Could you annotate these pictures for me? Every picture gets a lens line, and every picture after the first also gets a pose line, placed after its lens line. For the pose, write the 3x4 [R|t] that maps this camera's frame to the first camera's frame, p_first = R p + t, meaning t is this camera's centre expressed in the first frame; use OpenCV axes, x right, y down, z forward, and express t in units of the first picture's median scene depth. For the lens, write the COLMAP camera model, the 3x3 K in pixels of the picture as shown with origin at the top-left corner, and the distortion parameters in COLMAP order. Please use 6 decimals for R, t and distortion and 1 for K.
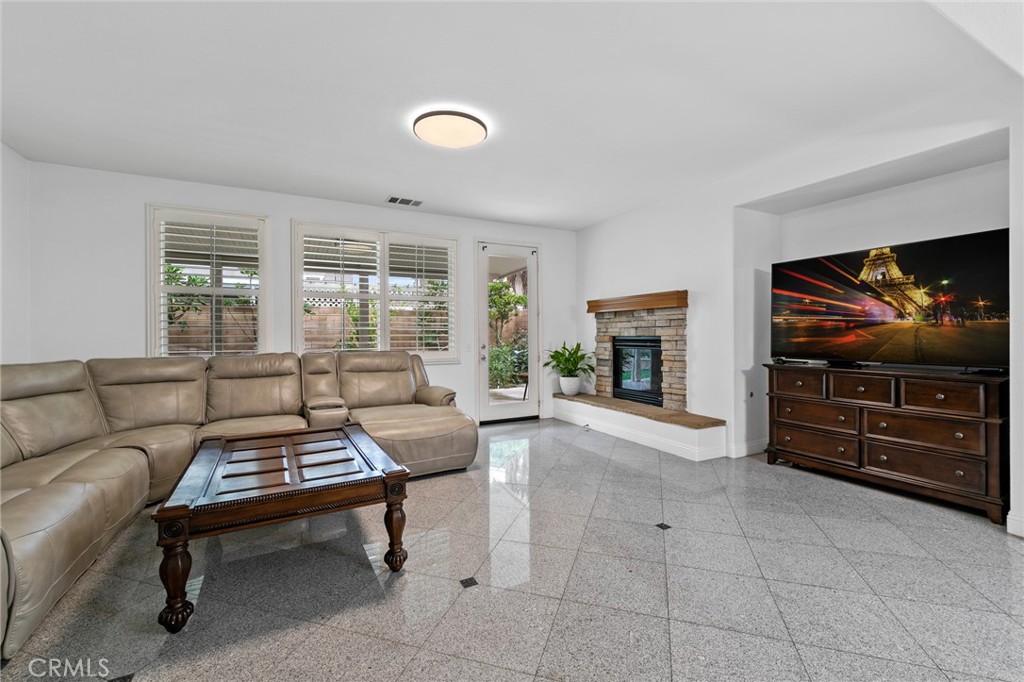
lens RADIAL K [[442.0, 0, 517.1], [0, 442.0, 336.4], [0, 0, 1]] dist [0.002952, 0.000177]
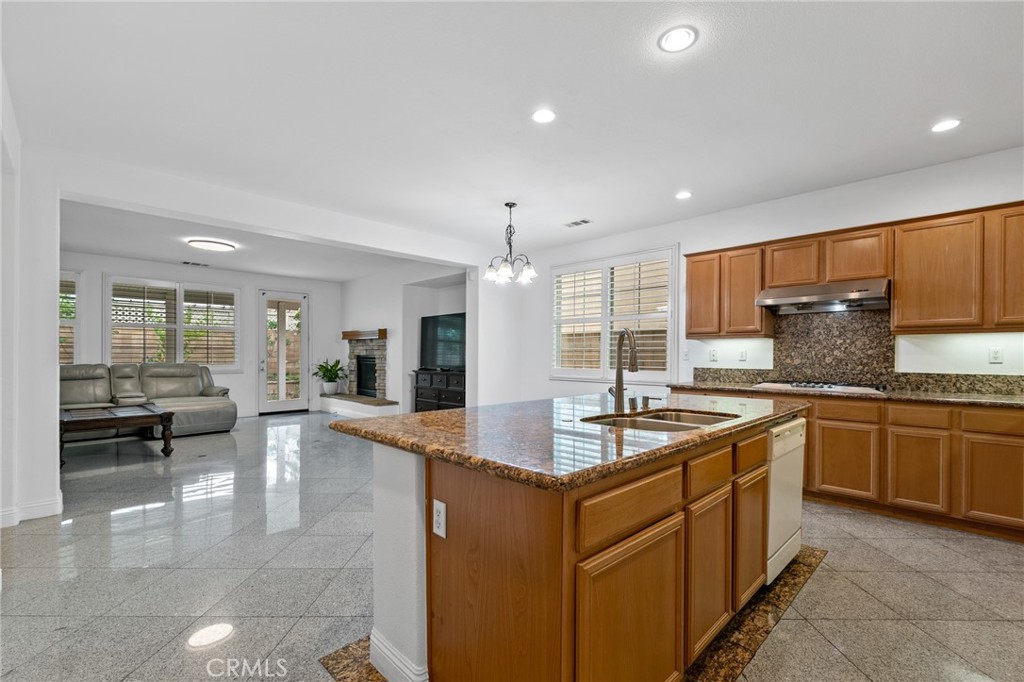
lens RADIAL K [[454.9, 0, 529.5], [0, 454.9, 357.5], [0, 0, 1]] dist [0.001189, -0.000012]
pose [[0.951925, 0.006445, 0.306262, 0.355248], [-0.007600, 0.999968, 0.002581, -0.000895], [-0.306236, -0.004784, 0.951944, -0.820796]]
